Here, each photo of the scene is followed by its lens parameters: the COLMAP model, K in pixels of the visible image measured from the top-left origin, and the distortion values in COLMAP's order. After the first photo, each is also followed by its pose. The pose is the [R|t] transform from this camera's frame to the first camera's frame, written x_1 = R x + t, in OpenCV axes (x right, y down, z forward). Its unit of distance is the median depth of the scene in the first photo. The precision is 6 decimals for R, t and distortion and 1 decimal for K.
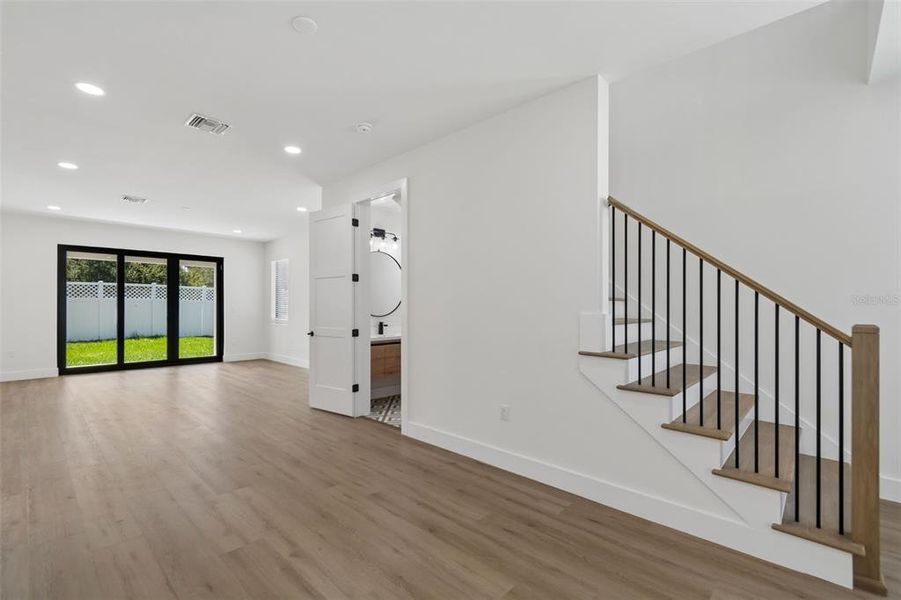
lens RADIAL K [[401.5, 0, 453.1], [0, 401.5, 304.6], [0, 0, 1]] dist [0.004392, -0.001155]
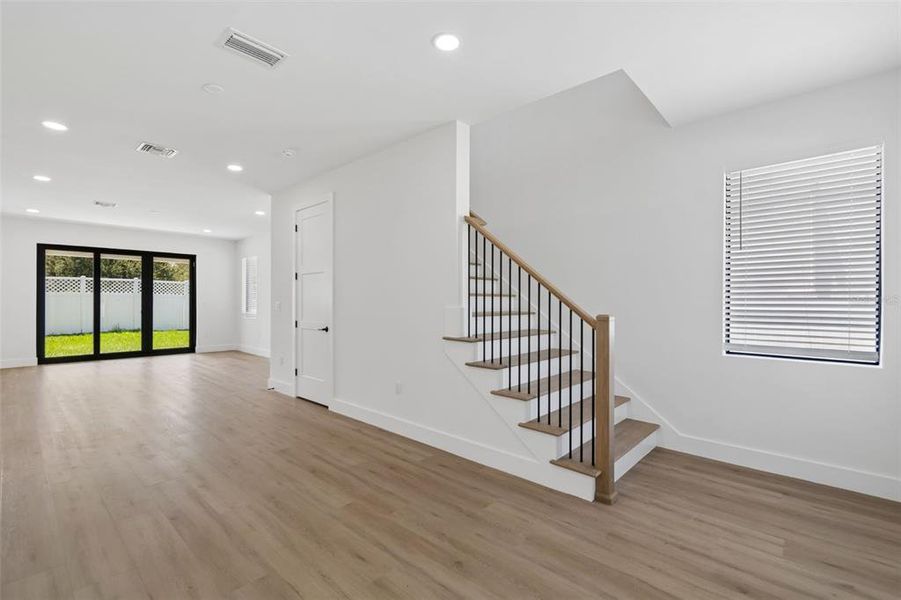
lens RADIAL K [[401.5, 0, 452.7], [0, 401.5, 300.0], [0, 0, 1]] dist [0.004392, -0.001155]
pose [[0.999876, 0.001908, 0.015613, 0.214292], [-0.001929, 0.999997, 0.001336, -0.001614], [-0.015610, -0.001366, 0.999877, -0.181107]]
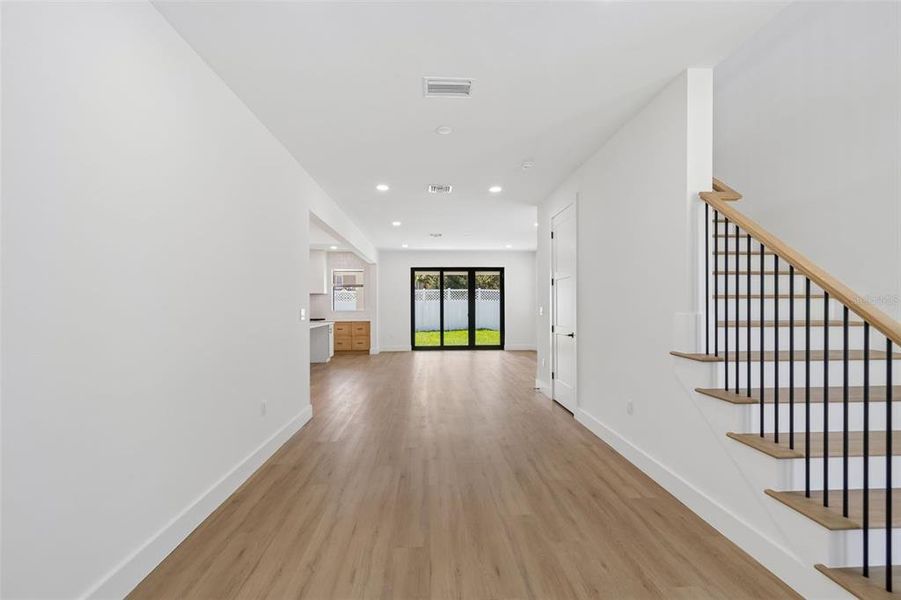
lens RADIAL K [[401.5, 0, 450.8], [0, 401.5, 307.0], [0, 0, 1]] dist [0.004392, -0.001155]
pose [[0.723339, -0.001944, -0.690490, 0.403624], [0.008428, 0.999946, 0.006013, -0.003766], [0.690442, -0.010168, 0.723317, -0.069131]]
